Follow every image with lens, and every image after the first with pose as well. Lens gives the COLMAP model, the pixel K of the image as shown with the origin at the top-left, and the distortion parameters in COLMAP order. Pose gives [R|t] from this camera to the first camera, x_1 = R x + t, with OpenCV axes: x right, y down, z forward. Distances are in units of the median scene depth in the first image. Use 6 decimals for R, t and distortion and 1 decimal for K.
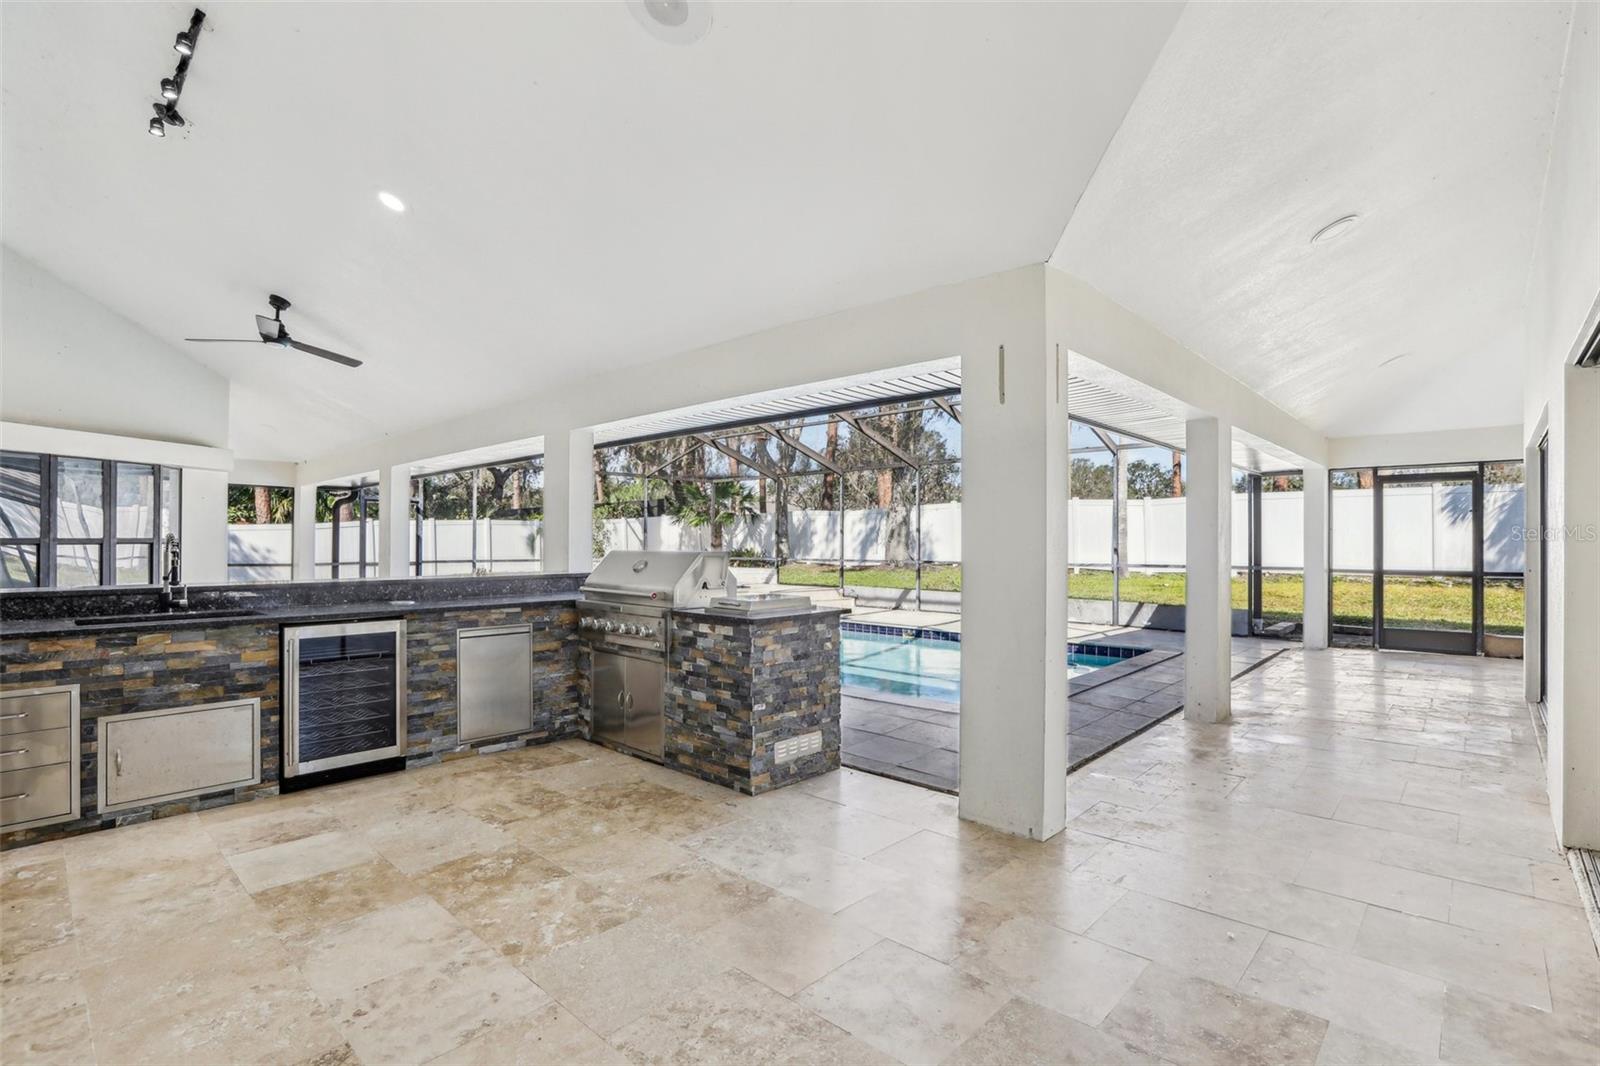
lens RADIAL K [[755.6, 0, 812.6], [0, 755.6, 533.0], [0, 0, 1]] dist [-0.047075, 0.017810]
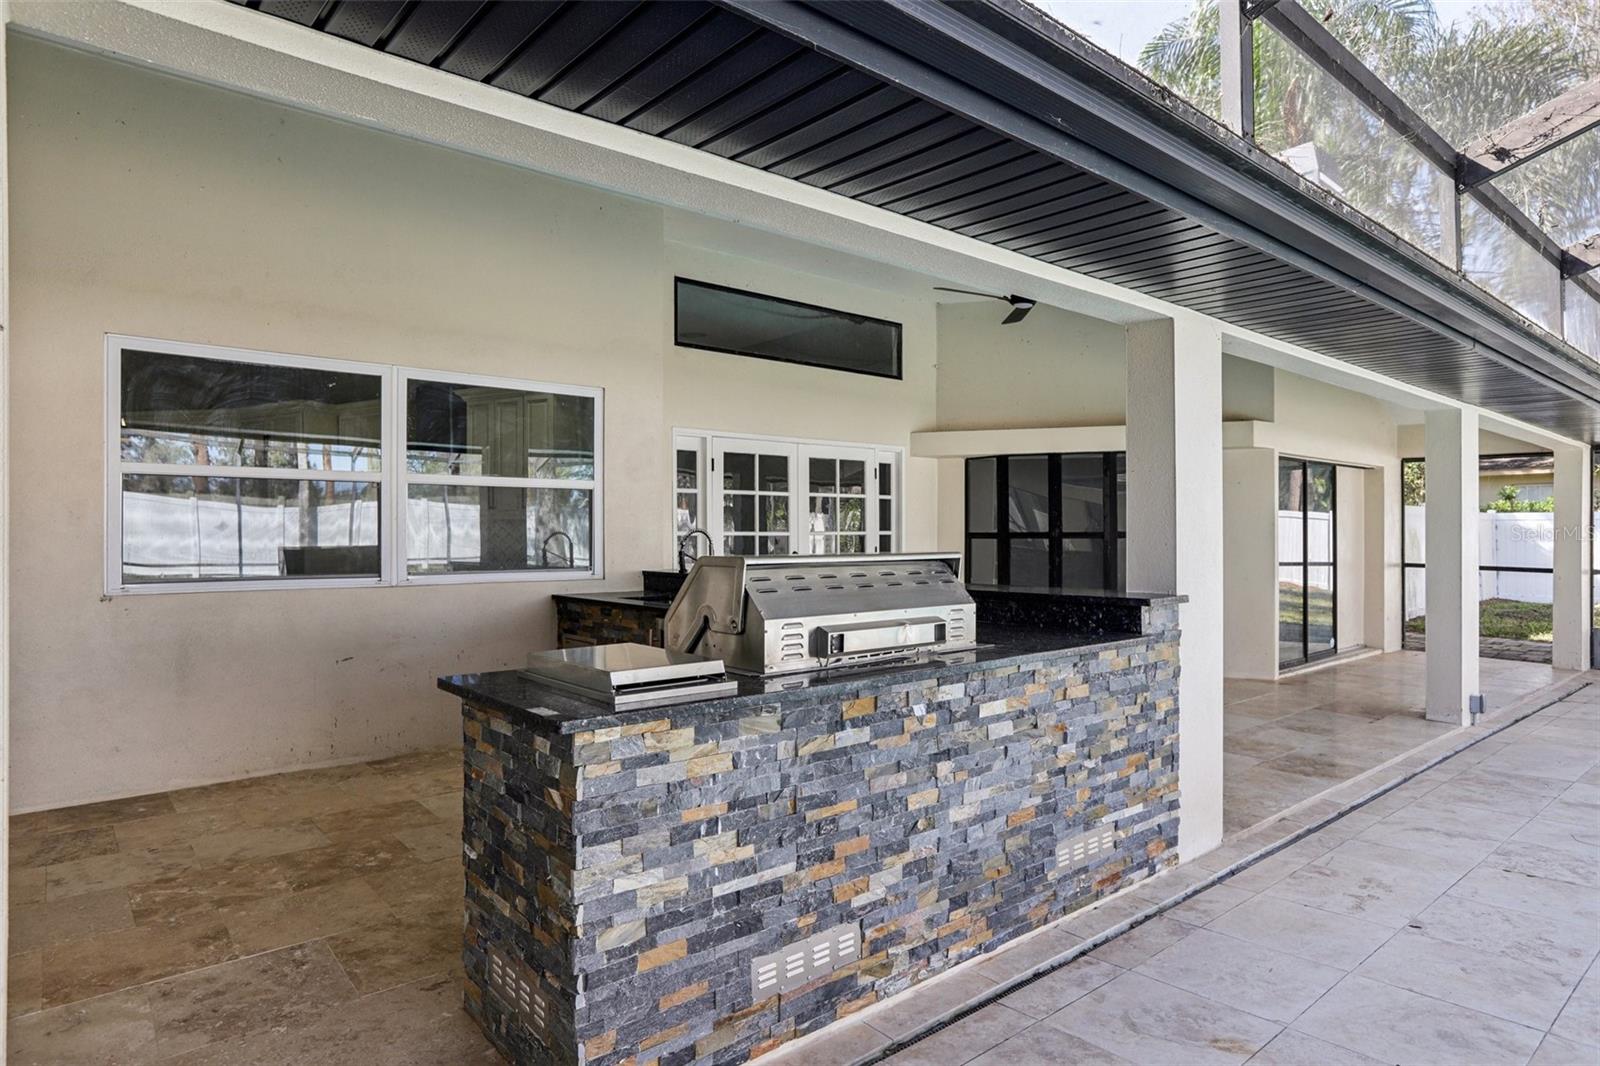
lens RADIAL K [[914.7, 0, 796.0], [0, 914.7, 543.2], [0, 0, 1]] dist [-0.016953, 0.007165]
pose [[-0.140603, 0.008698, -0.990028, 0.711637], [0.007639, 0.999941, 0.007700, 0.021889], [0.990037, -0.006480, -0.140662, 1.798769]]
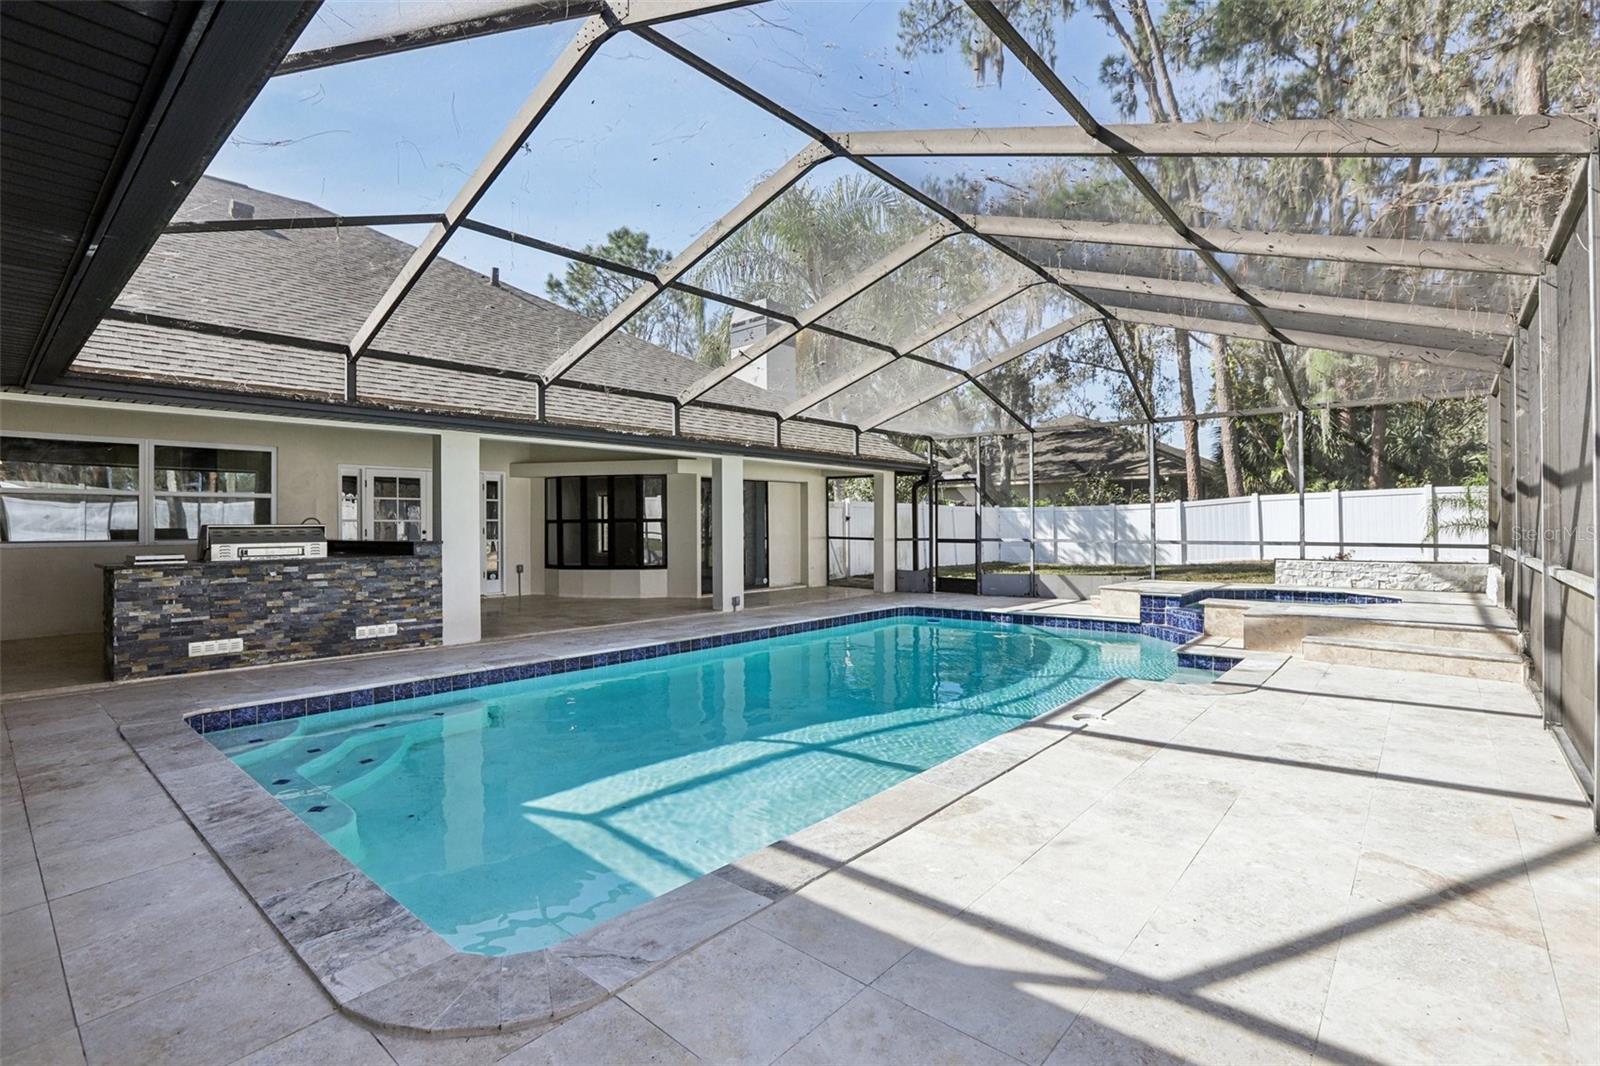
lens RADIAL K [[755.6, 0, 796.3], [0, 755.6, 521.5], [0, 0, 1]] dist [-0.047075, 0.017810]
pose [[0.022761, -0.006502, -0.999720, 2.008001], [0.014348, 0.999878, -0.006176, 0.068492], [0.999638, -0.014204, 0.022851, 3.239167]]
